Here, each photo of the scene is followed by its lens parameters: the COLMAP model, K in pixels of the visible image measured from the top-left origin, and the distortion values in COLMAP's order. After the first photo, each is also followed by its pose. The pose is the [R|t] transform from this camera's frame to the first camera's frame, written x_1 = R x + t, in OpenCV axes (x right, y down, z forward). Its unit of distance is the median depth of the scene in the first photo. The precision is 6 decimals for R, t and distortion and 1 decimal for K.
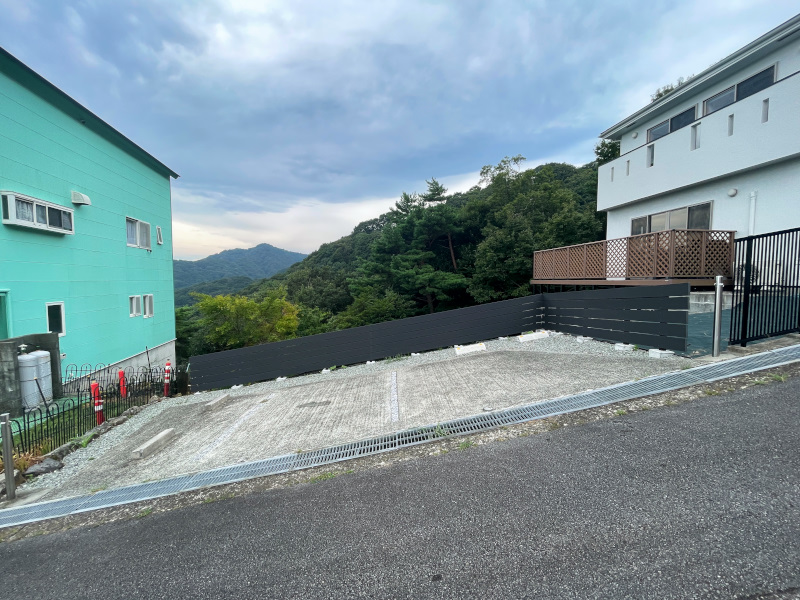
lens RADIAL K [[320.6, 0, 402.6], [0, 320.6, 296.8], [0, 0, 1]] dist [-0.003067, -0.000033]
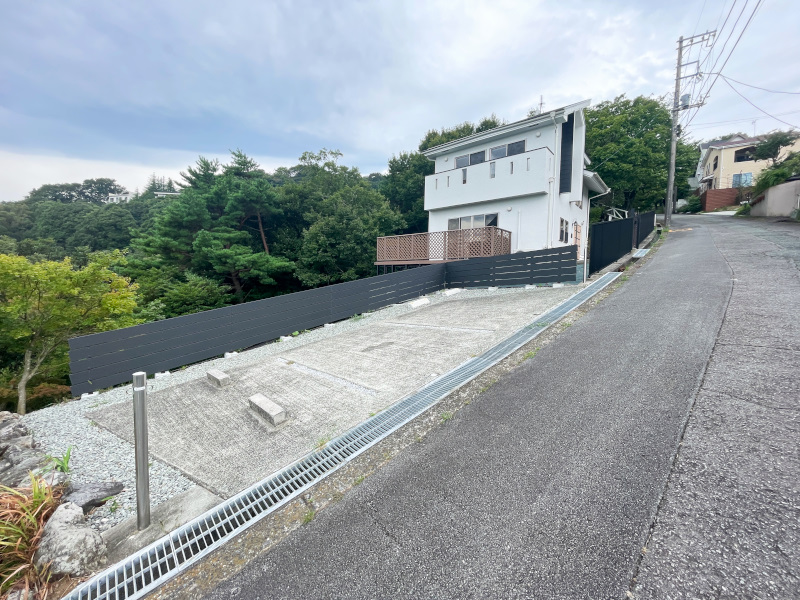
lens RADIAL K [[320.6, 0, 402.6], [0, 320.6, 296.8], [0, 0, 1]] dist [-0.003067, -0.000033]
pose [[0.746522, -0.025410, 0.664876, -0.250048], [0.018247, 0.999677, 0.017717, 0.045980], [-0.665111, -0.001094, 0.746744, 0.055194]]
